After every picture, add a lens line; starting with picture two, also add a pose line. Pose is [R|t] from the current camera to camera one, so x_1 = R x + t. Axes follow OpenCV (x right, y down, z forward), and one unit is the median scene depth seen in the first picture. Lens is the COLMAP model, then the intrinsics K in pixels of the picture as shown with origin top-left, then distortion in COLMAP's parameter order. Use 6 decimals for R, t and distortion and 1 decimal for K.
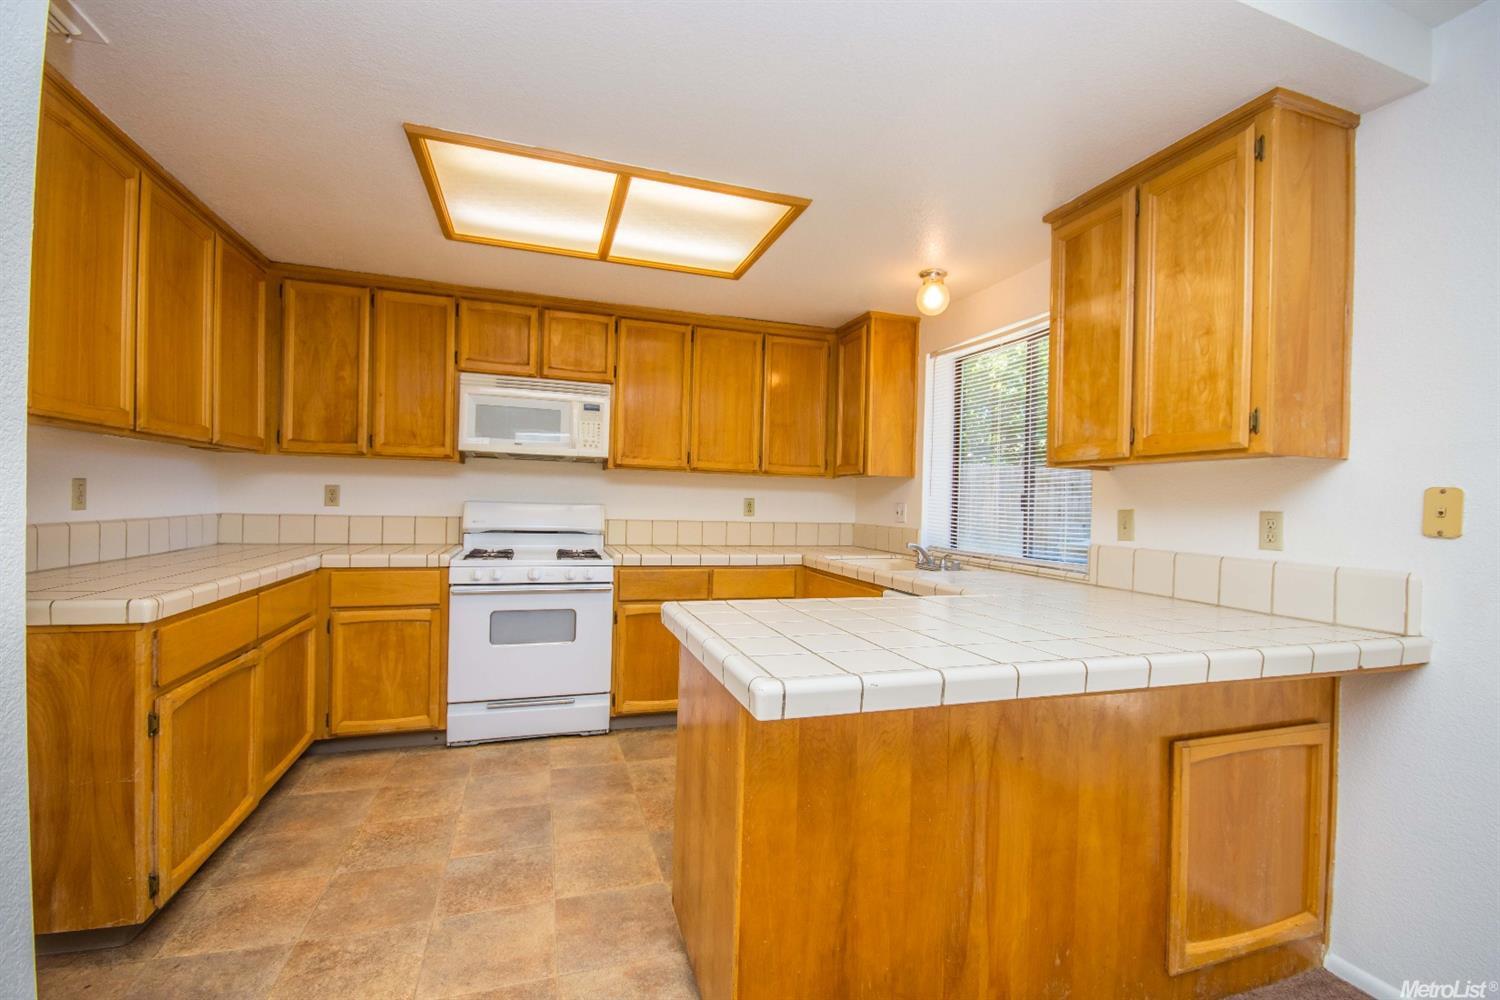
lens RADIAL K [[656.2, 0, 759.5], [0, 656.2, 508.0], [0, 0, 1]] dist [0.011012, -0.013975]
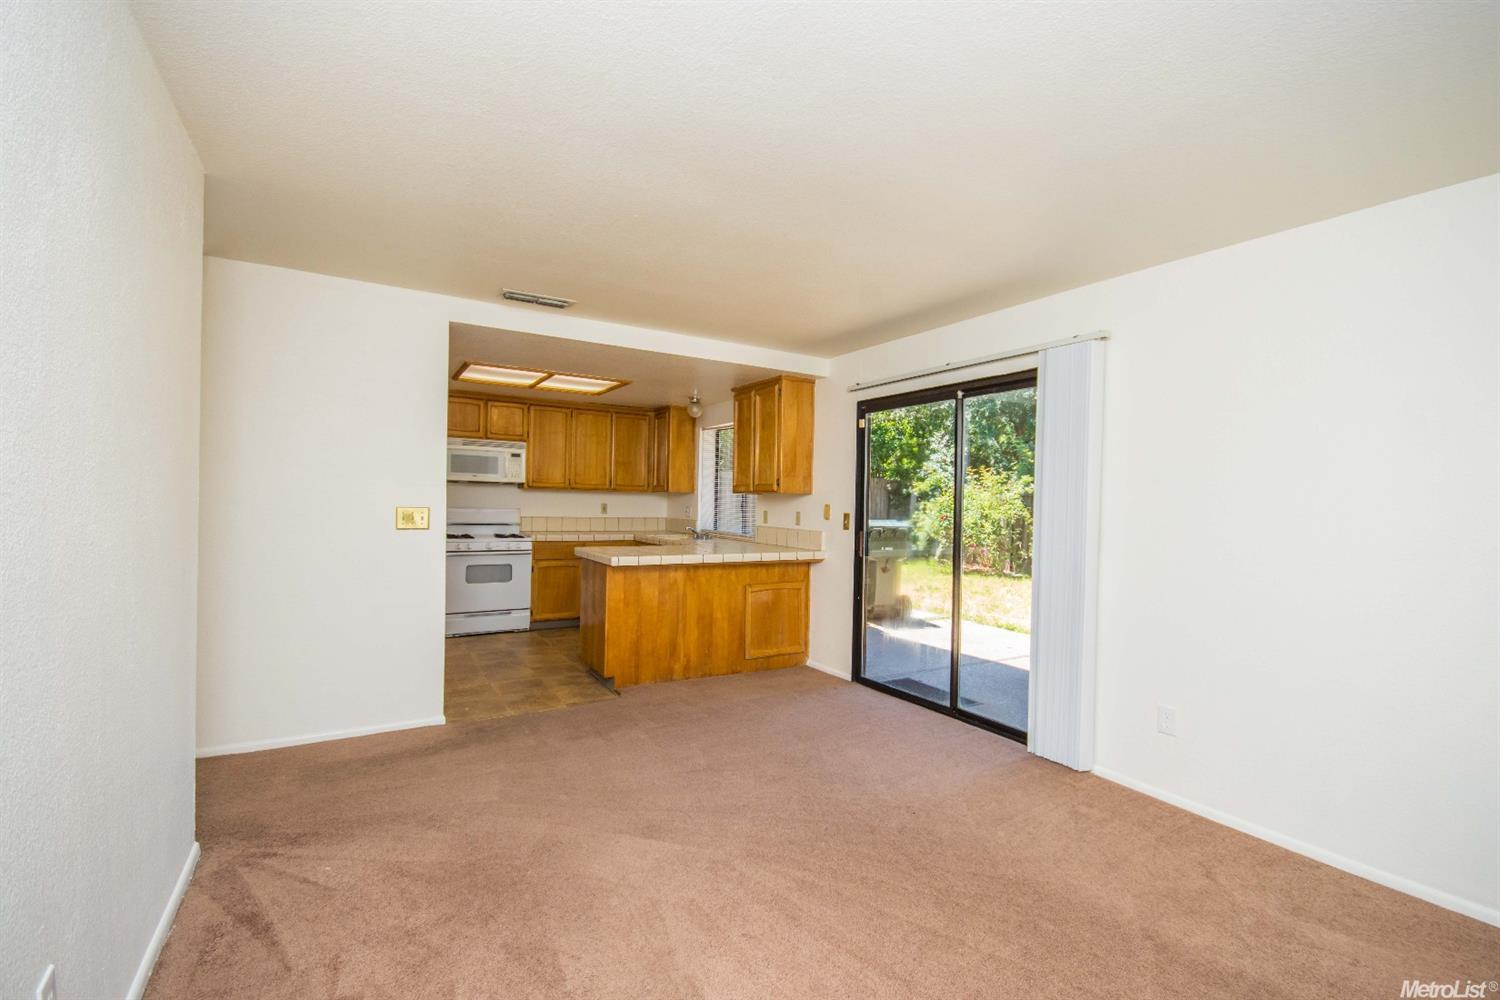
lens RADIAL K [[658.7, 0, 760.0], [0, 658.7, 507.7], [0, 0, 1]] dist [0.000546, 0.000418]
pose [[0.974525, -0.006763, 0.224176, -0.007033], [0.005123, 0.999956, 0.007897, -0.021711], [-0.224220, -0.006548, 0.974517, -1.069325]]
